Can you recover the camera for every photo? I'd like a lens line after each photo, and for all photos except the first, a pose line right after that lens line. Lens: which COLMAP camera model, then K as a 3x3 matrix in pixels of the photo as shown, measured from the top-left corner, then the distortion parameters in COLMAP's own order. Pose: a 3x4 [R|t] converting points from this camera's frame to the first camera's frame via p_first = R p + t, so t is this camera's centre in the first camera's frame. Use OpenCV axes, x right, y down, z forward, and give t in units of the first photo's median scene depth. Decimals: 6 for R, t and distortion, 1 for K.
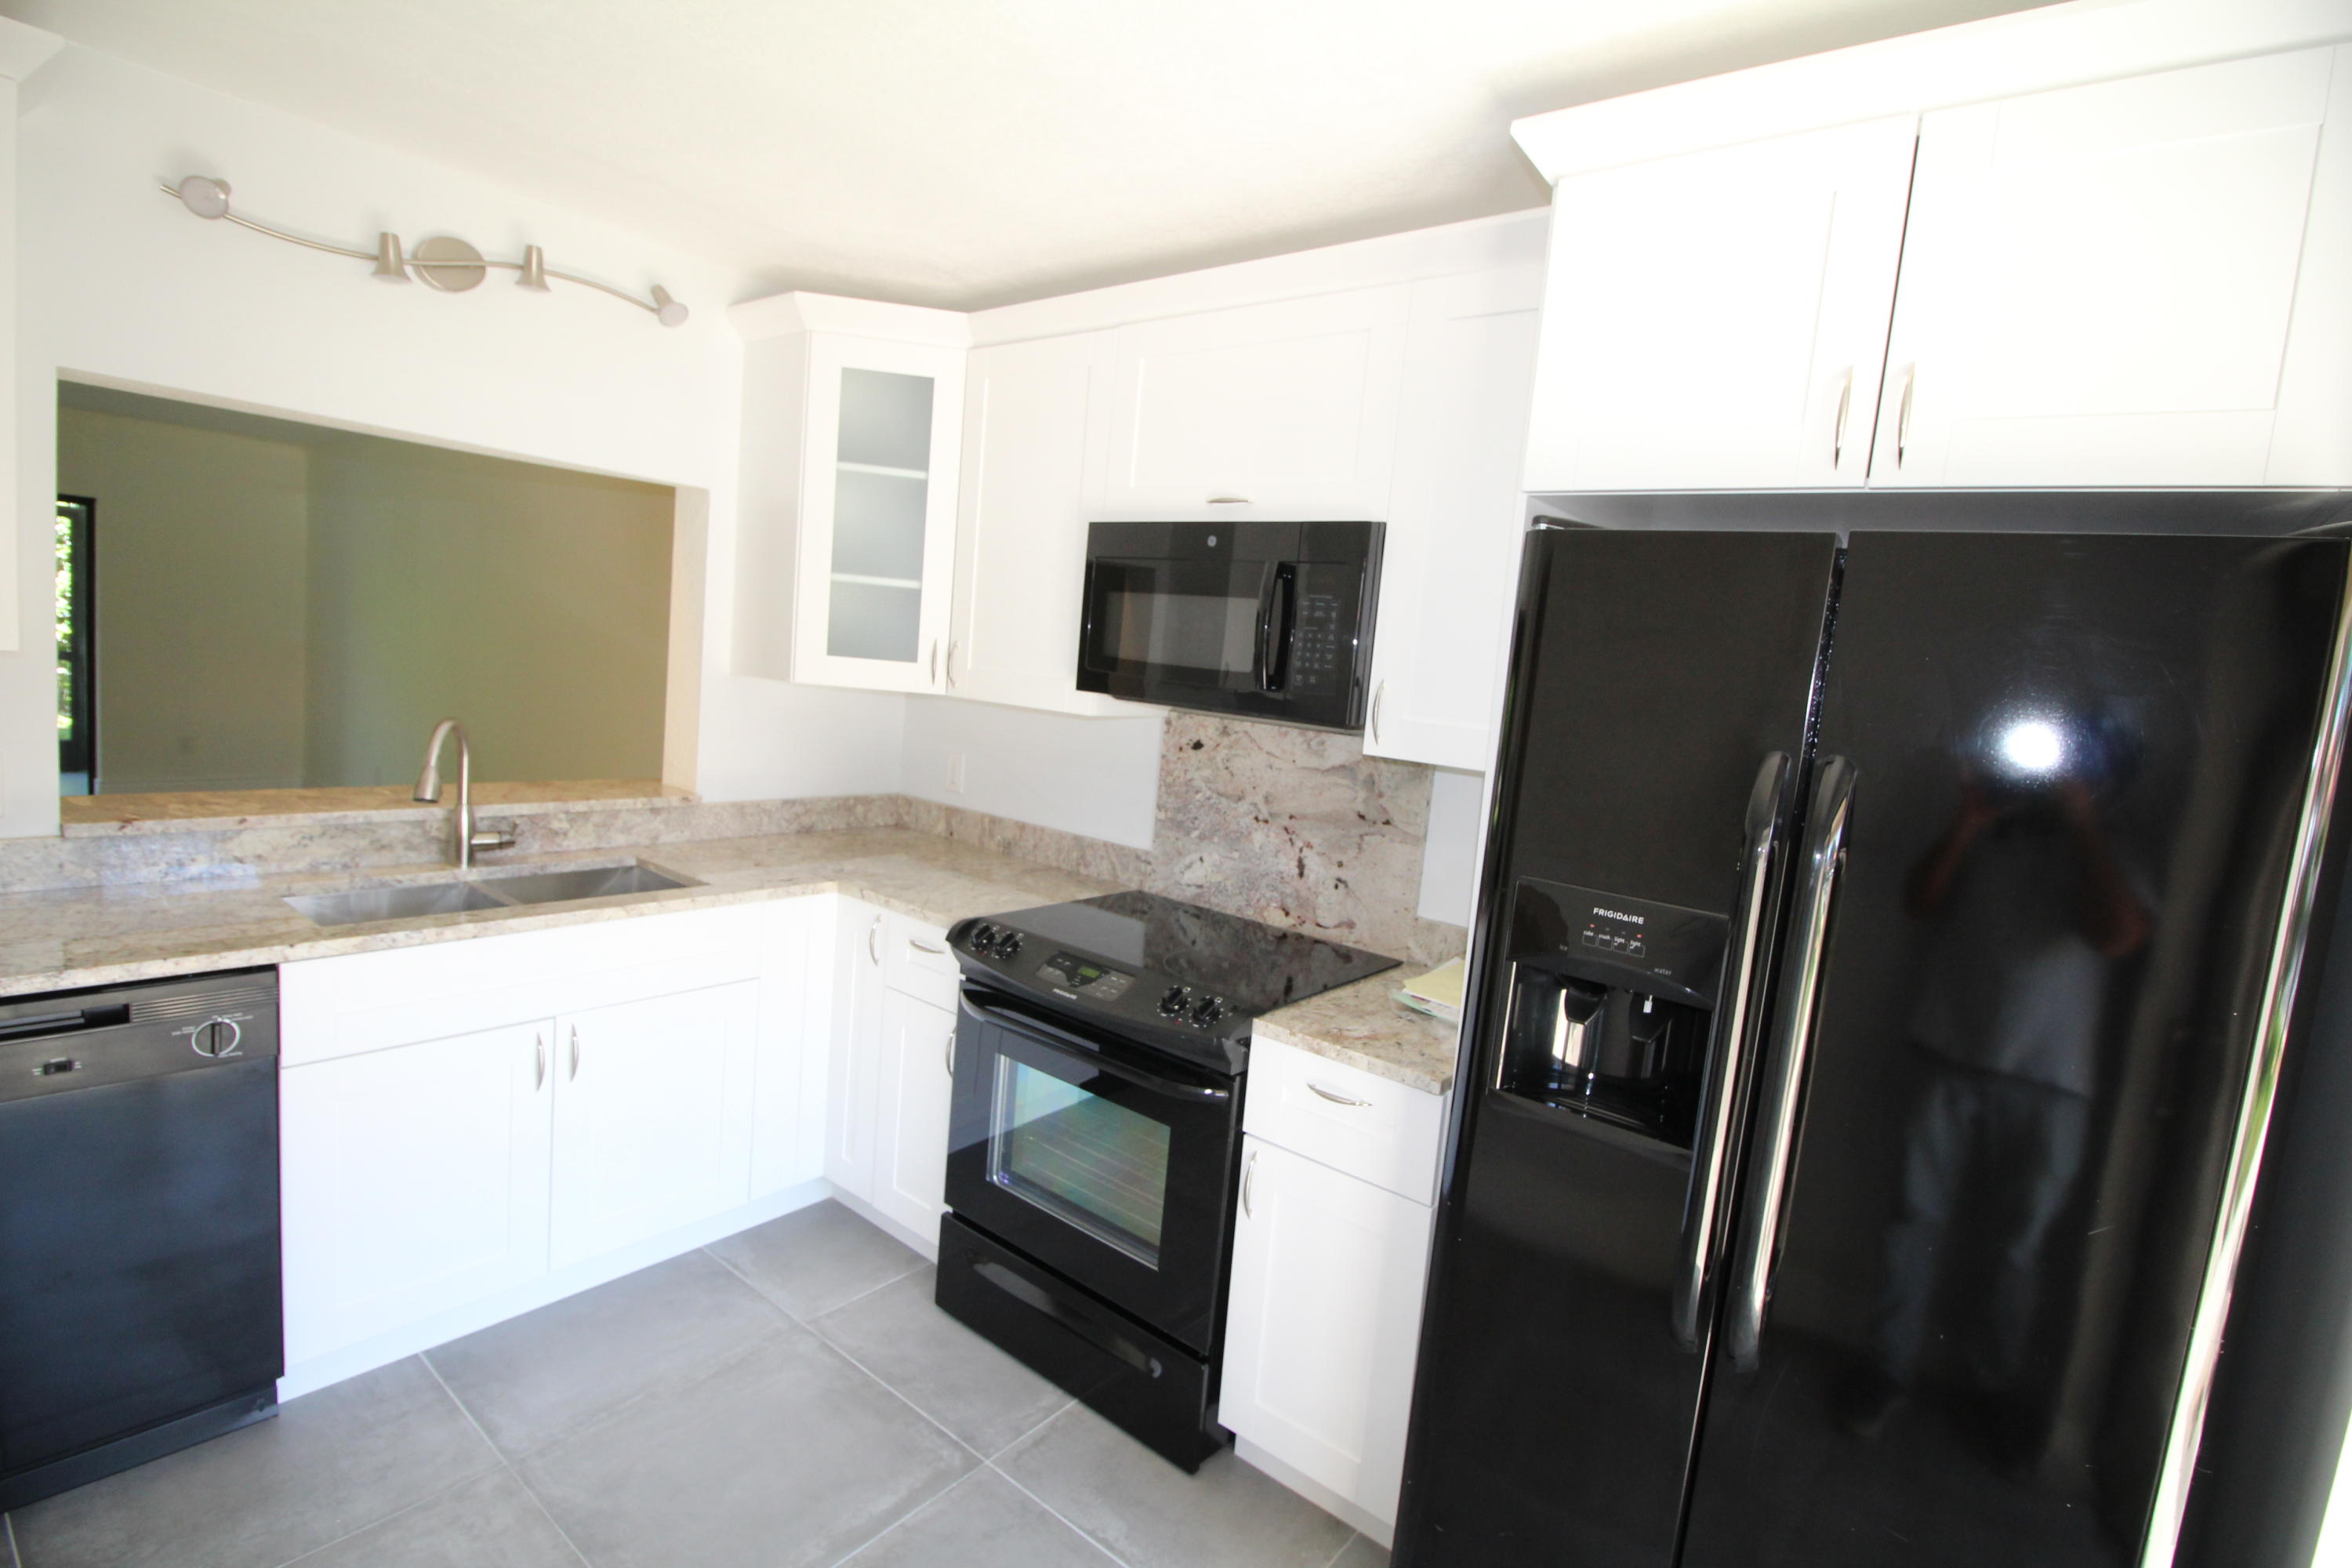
lens RADIAL K [[1093.0, 0, 1192.1], [0, 1093.0, 772.0], [0, 0, 1]] dist [0.000161, -0.013054]
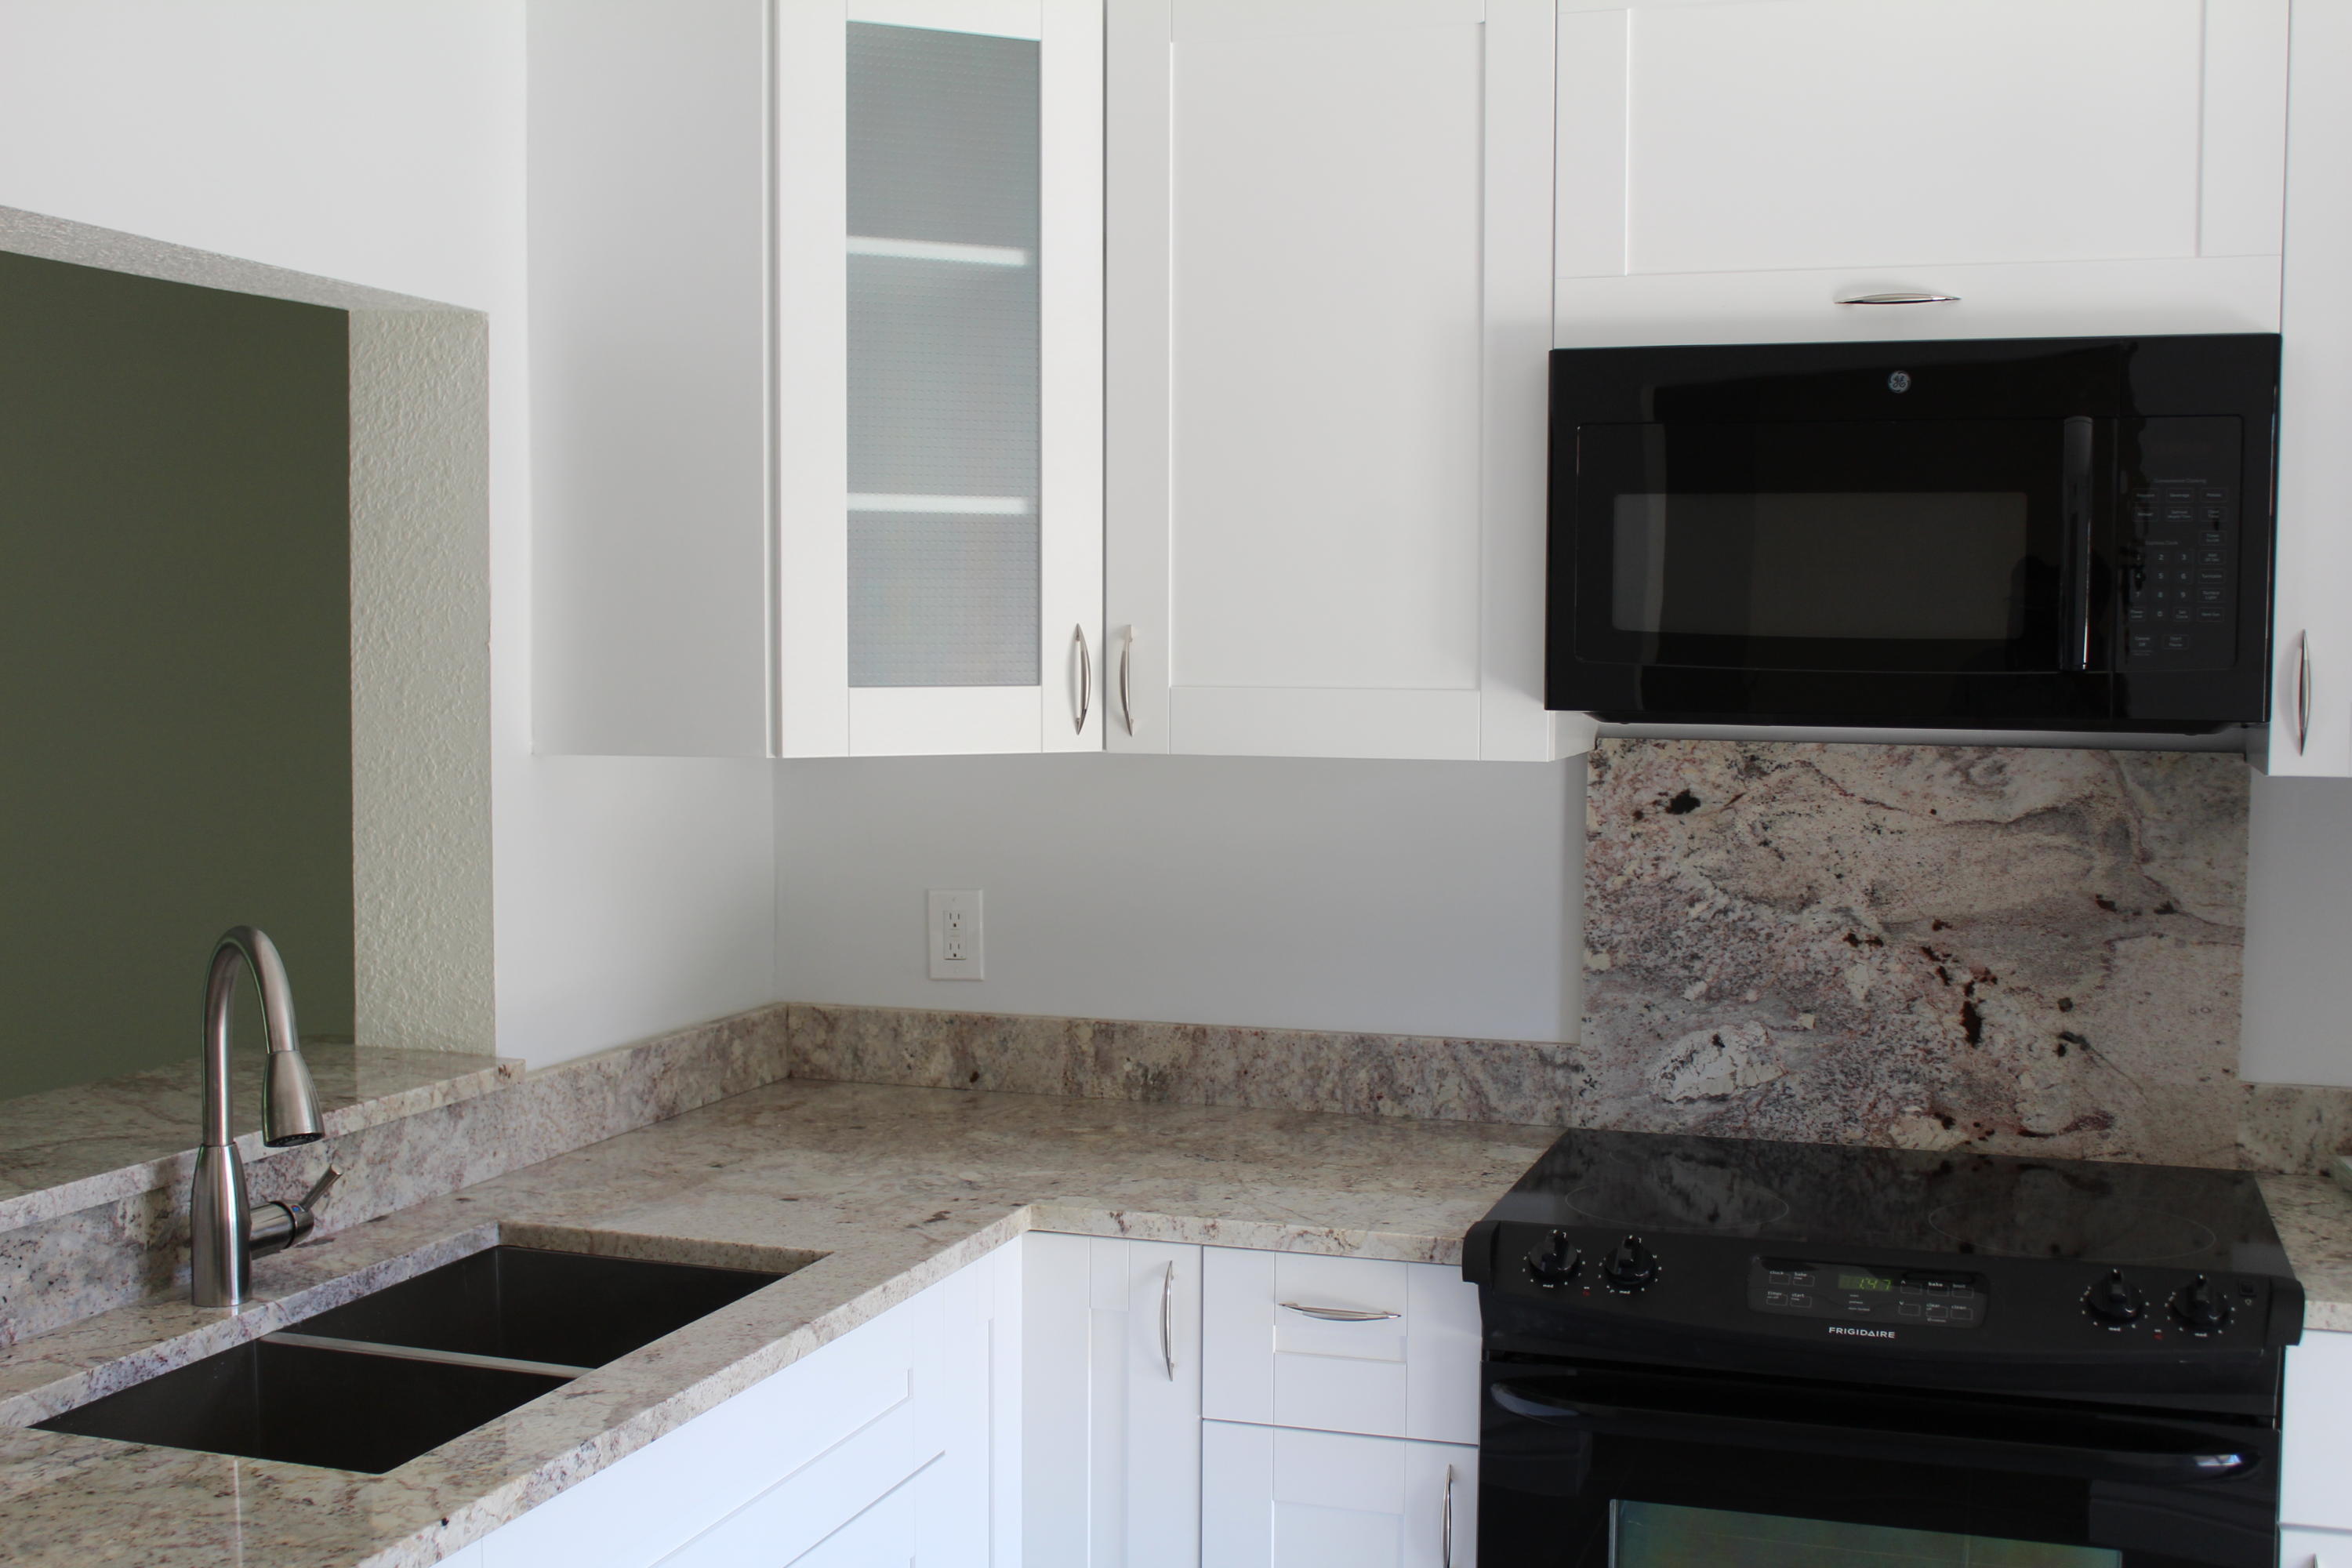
lens RADIAL K [[2632.0, 0, 1166.5], [0, 2632.0, 826.8], [0, 0, 1]] dist [-0.113977, 0.171855]
pose [[0.940688, -0.109436, 0.321138, -0.593162], [0.113954, 0.993475, 0.004752, -0.046890], [-0.319563, 0.032125, 0.947020, -0.001383]]
